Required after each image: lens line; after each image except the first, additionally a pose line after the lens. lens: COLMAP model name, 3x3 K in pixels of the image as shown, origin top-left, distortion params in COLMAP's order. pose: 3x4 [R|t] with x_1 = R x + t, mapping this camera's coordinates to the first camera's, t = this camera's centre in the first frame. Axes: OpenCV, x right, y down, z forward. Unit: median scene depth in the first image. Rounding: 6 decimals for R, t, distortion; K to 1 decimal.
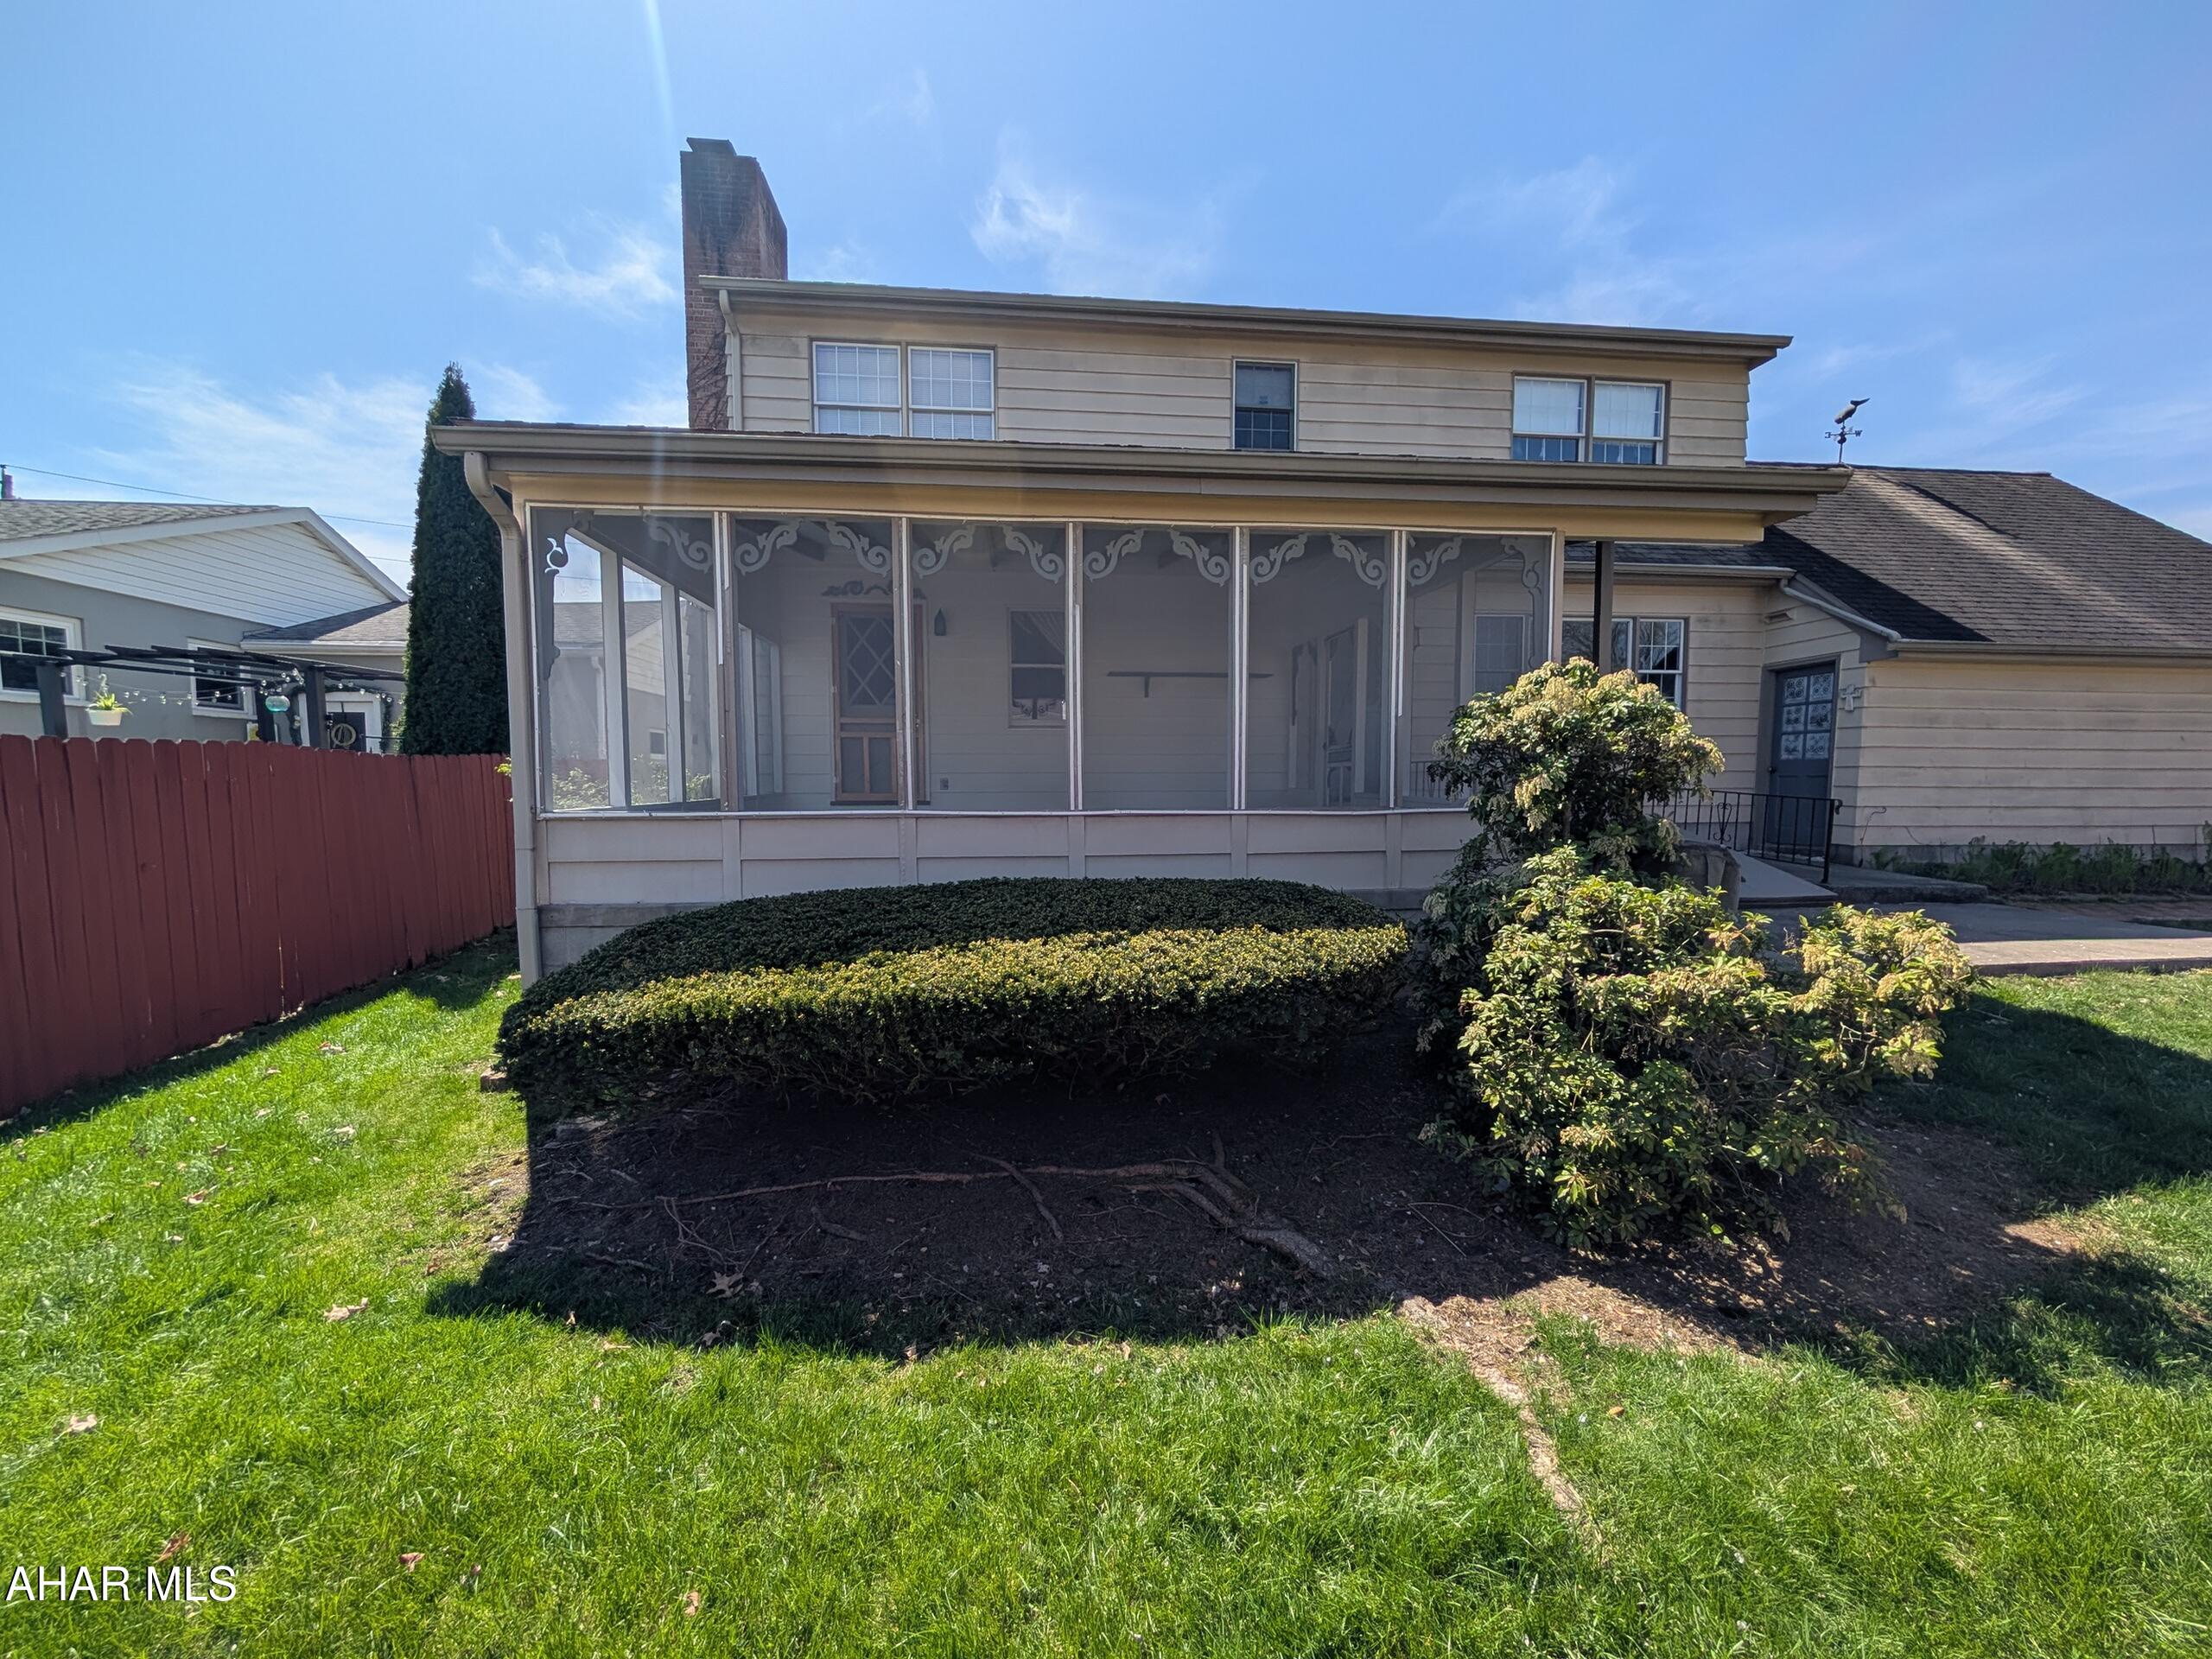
lens RADIAL K [[832.6, 0, 1101.3], [0, 832.6, 835.6], [0, 0, 1]] dist [-0.000665, 0.000457]
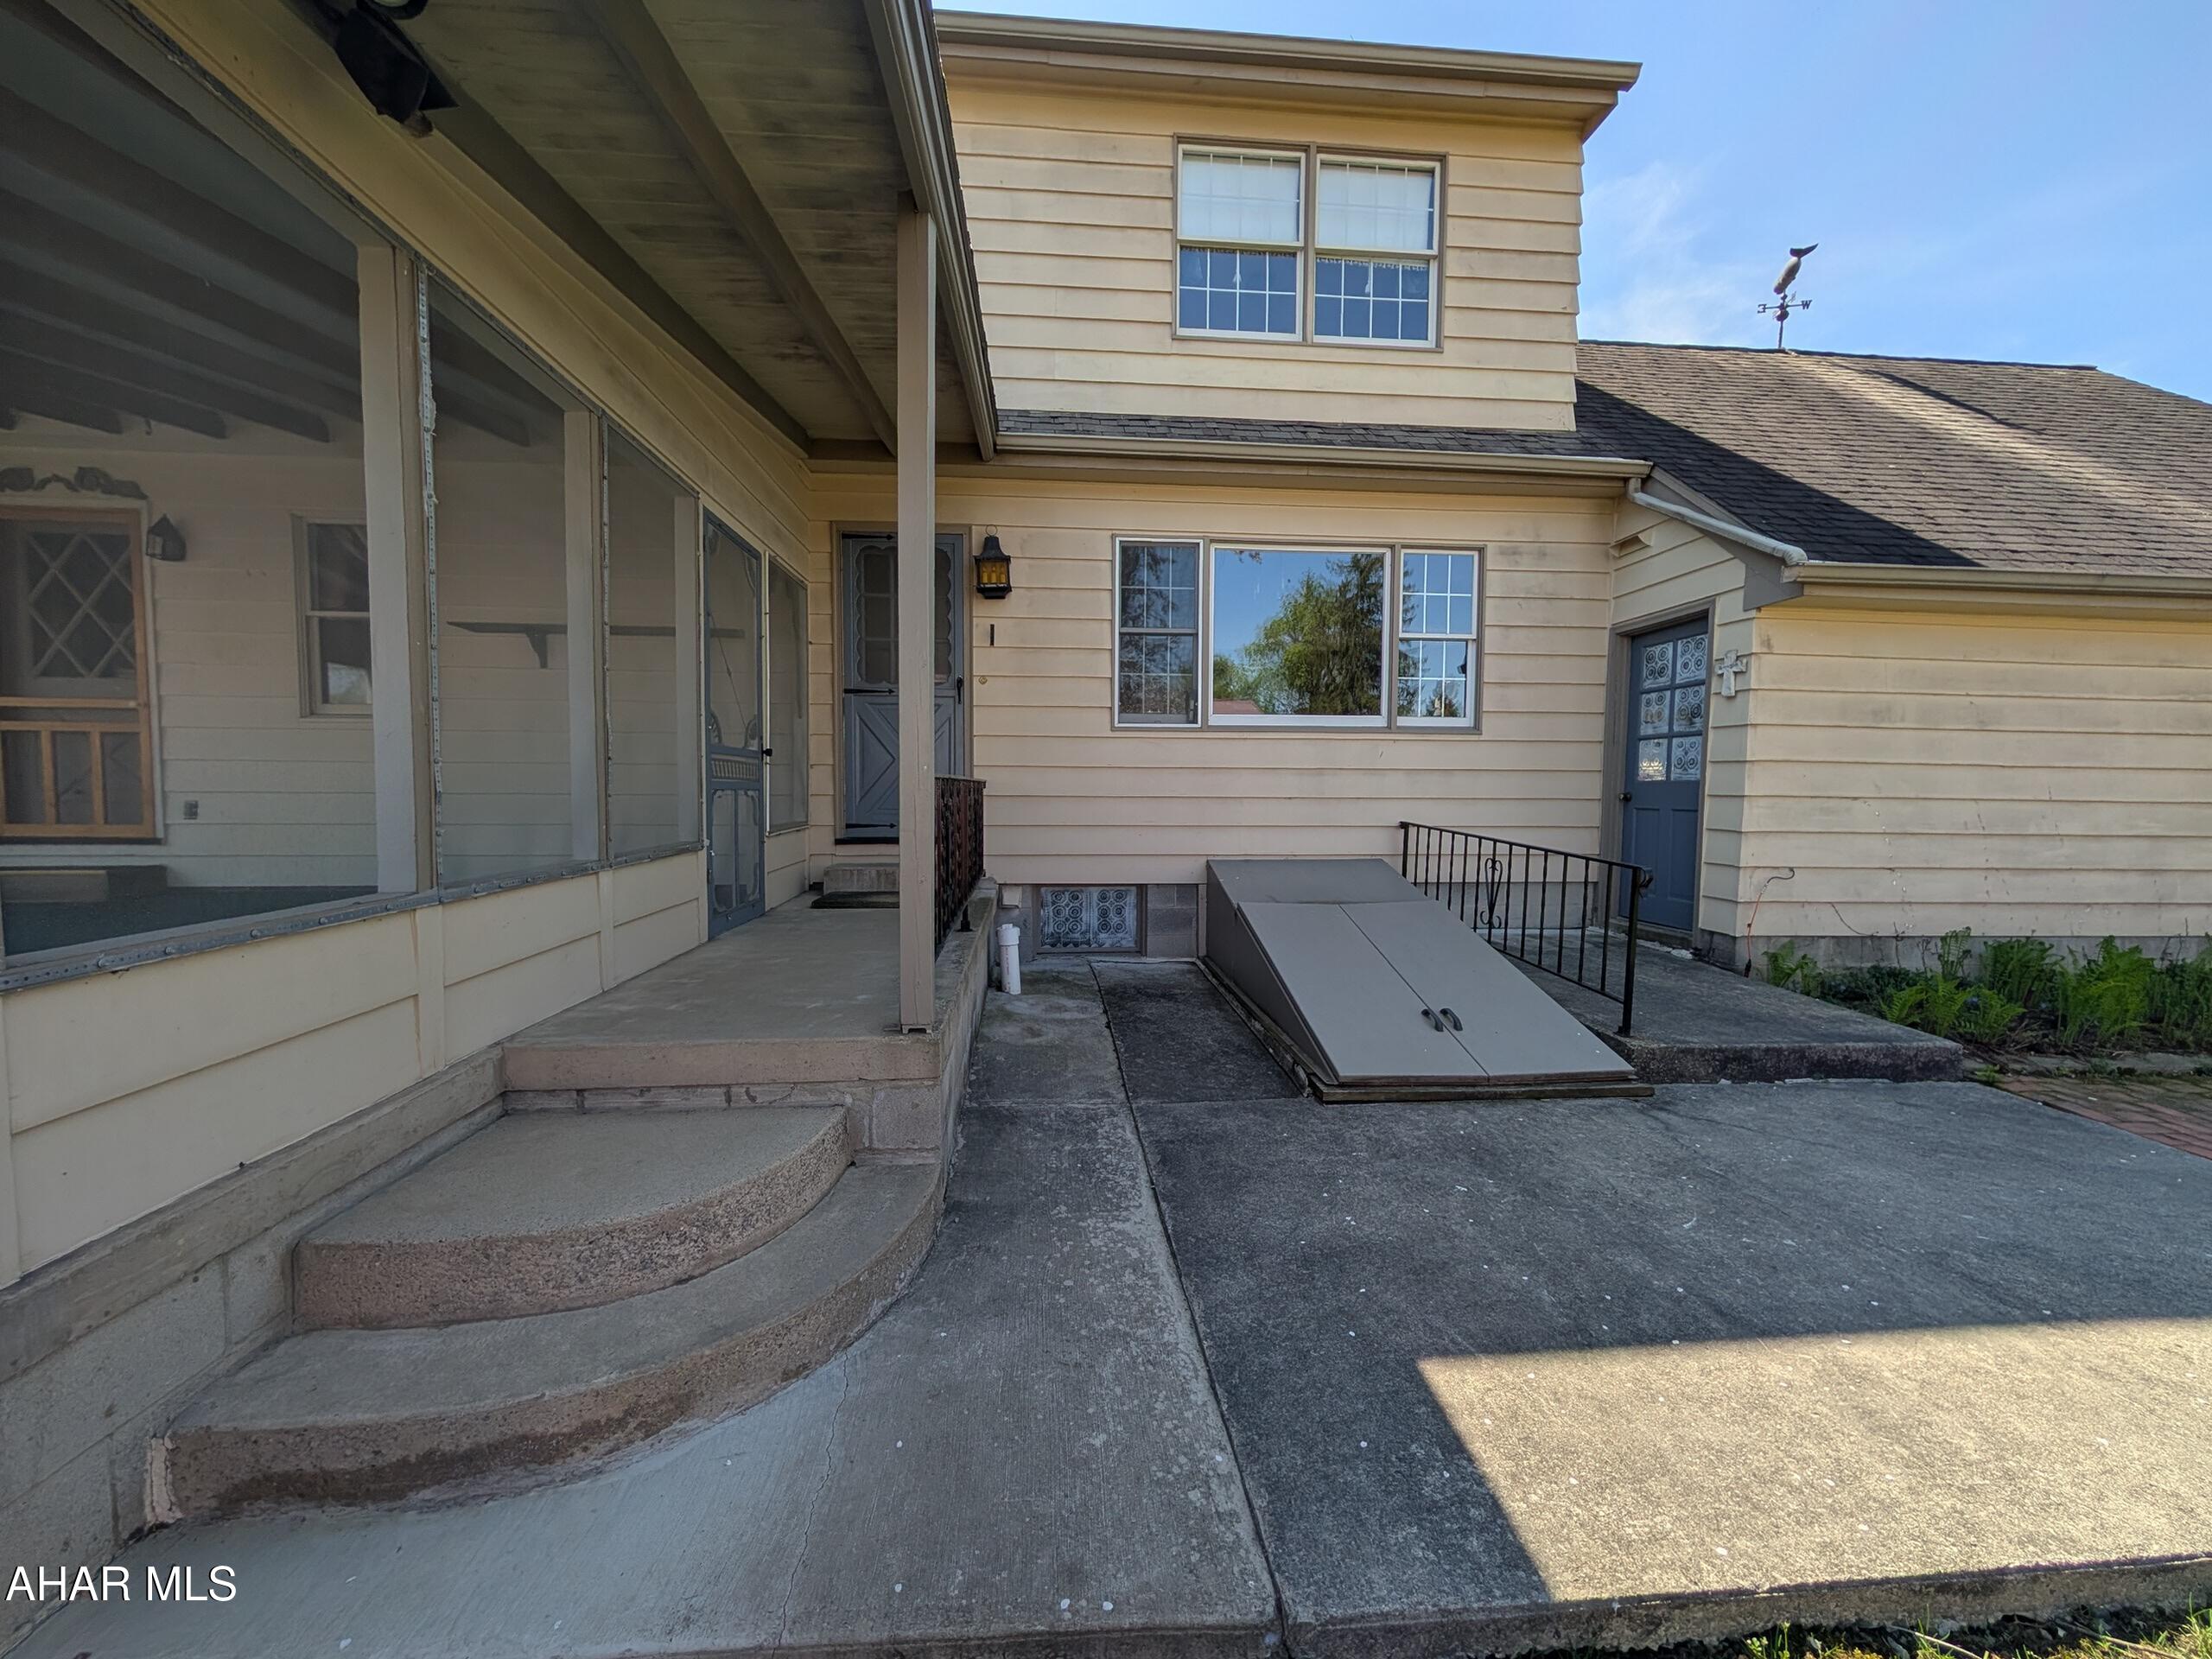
lens RADIAL K [[832.6, 0, 1101.3], [0, 832.6, 835.6], [0, 0, 1]] dist [-0.000665, 0.000457]
pose [[0.999603, 0.010636, -0.026074, 1.350372], [-0.010981, 0.999853, -0.013130, -0.120242], [0.025930, 0.013412, 0.999574, 1.175010]]
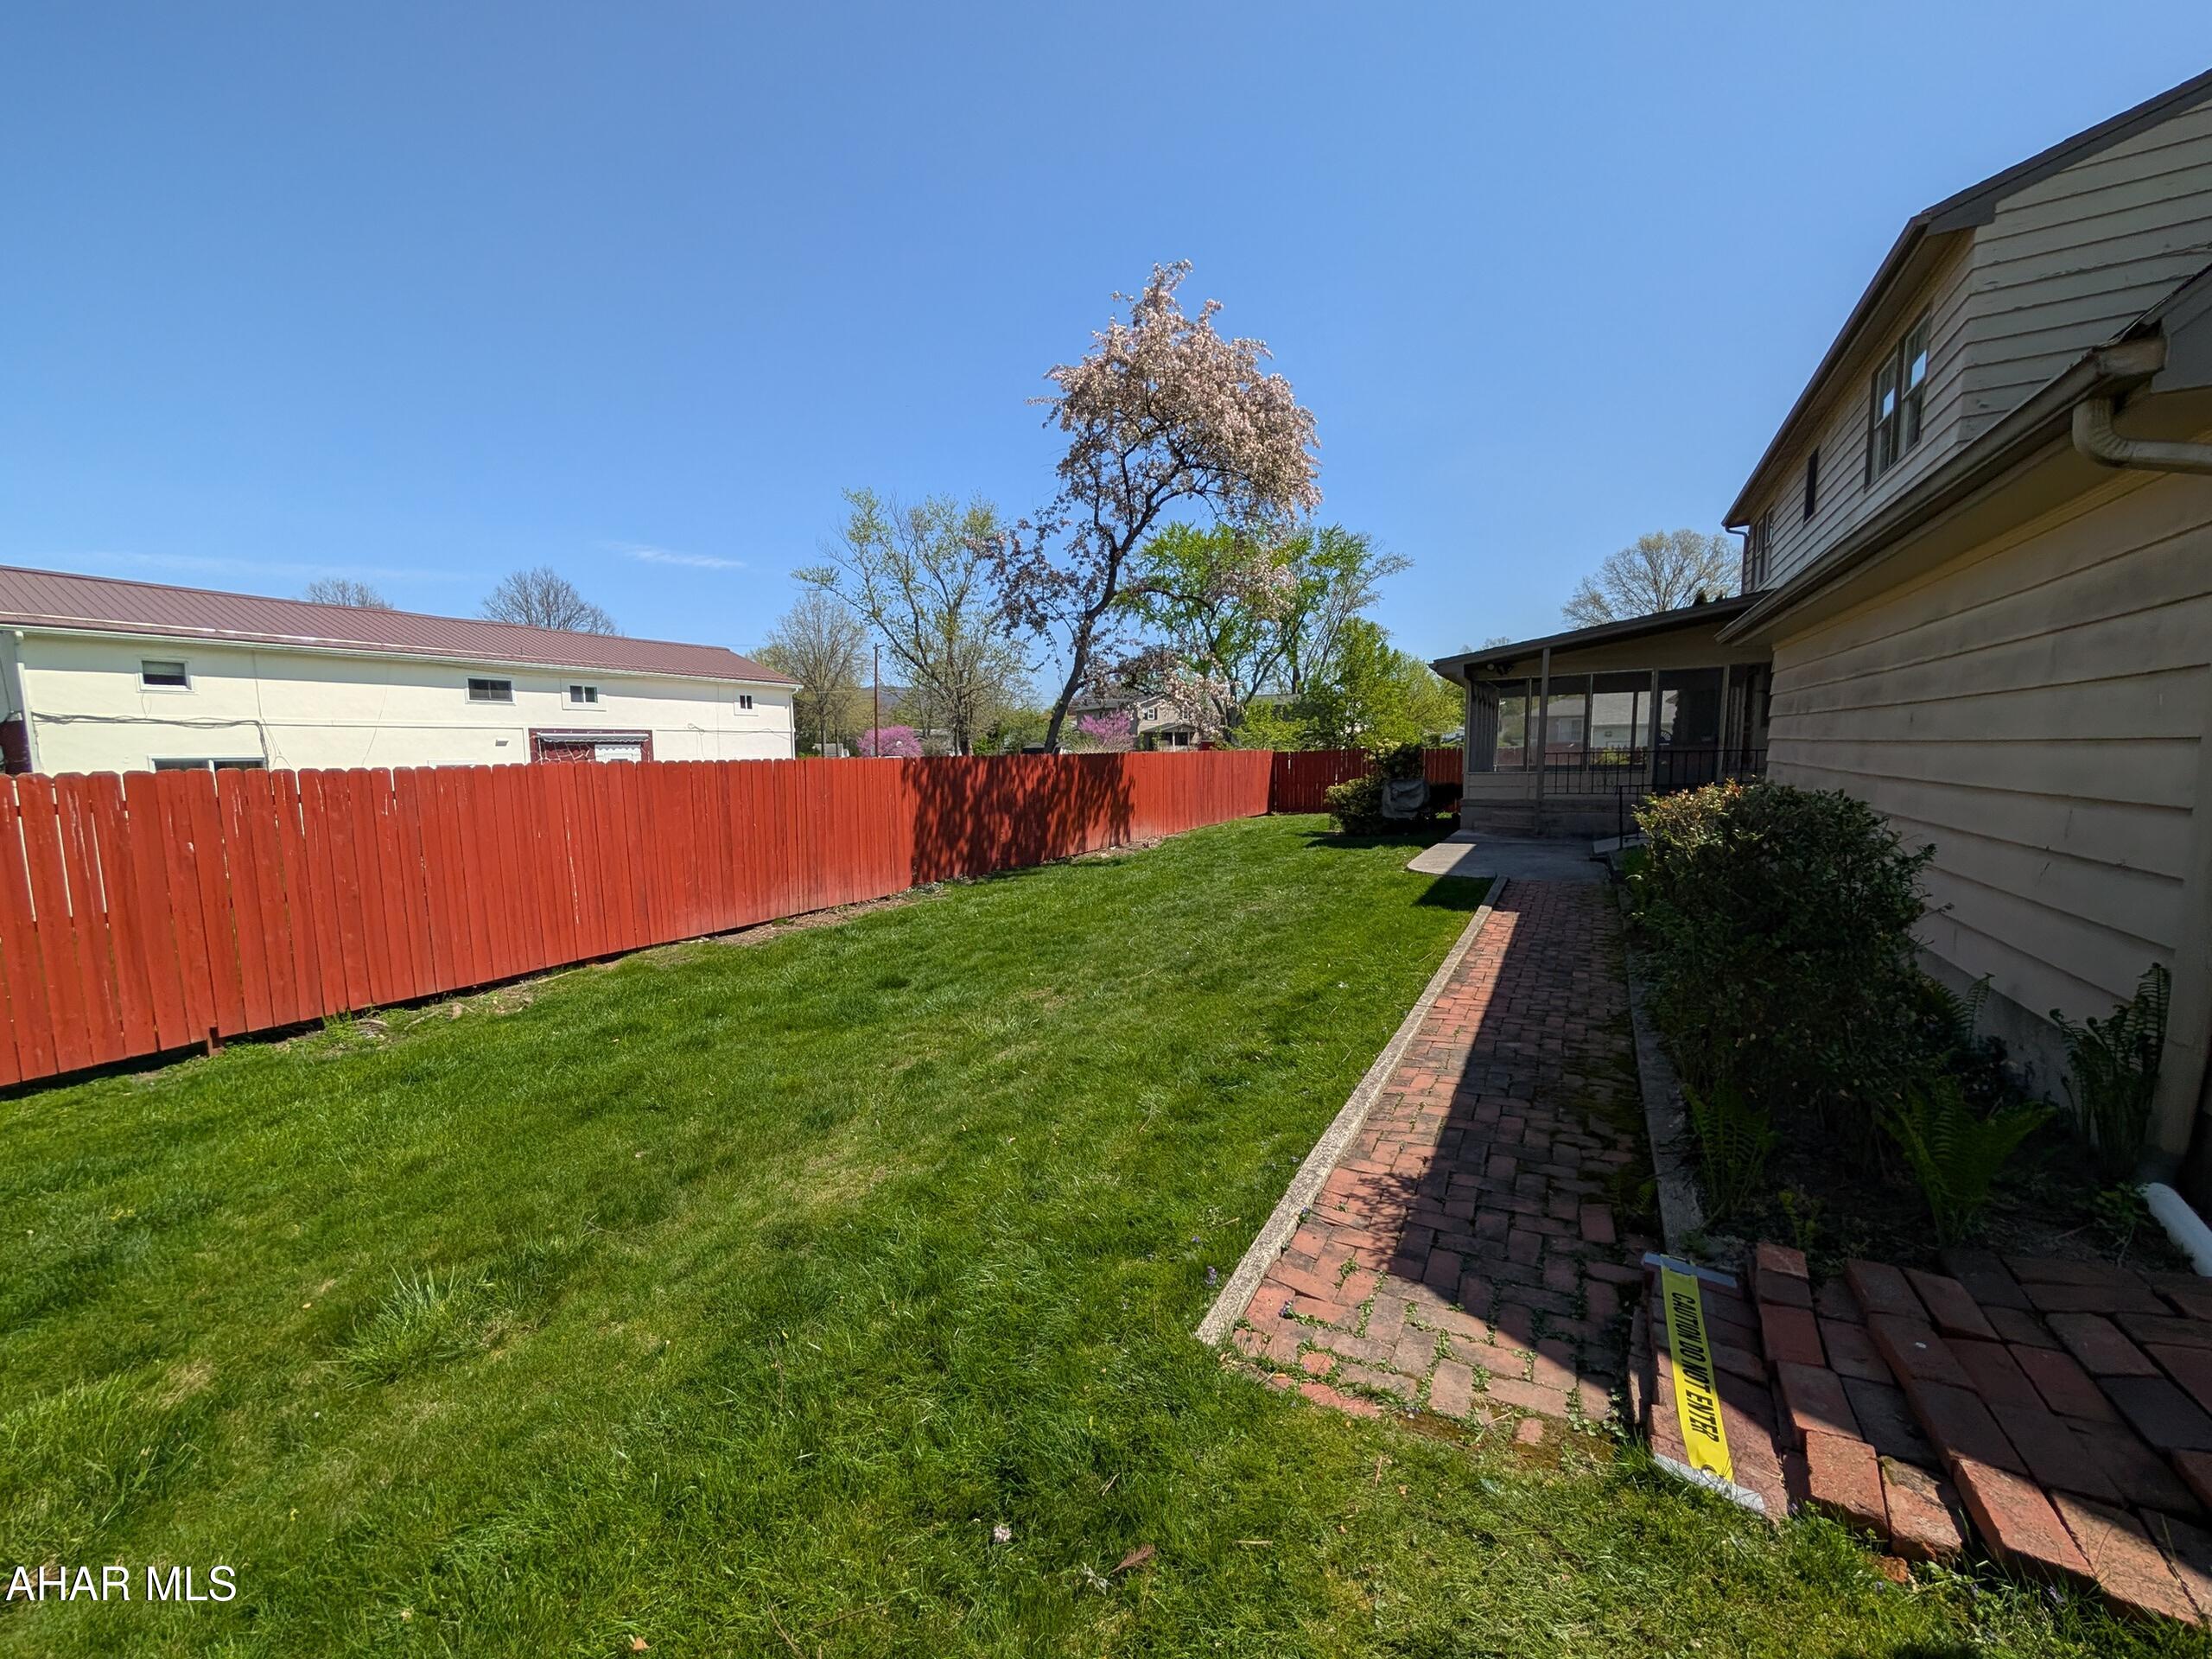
lens RADIAL K [[836.0, 0, 1100.6], [0, 836.0, 832.4], [0, 0, 1]] dist [-0.000214, 0.000113]
pose [[-0.588988, 0.089782, -0.803139, 5.686534], [-0.037397, 0.989717, 0.138064, -0.286917], [0.807276, 0.111353, -0.579574, 2.594047]]
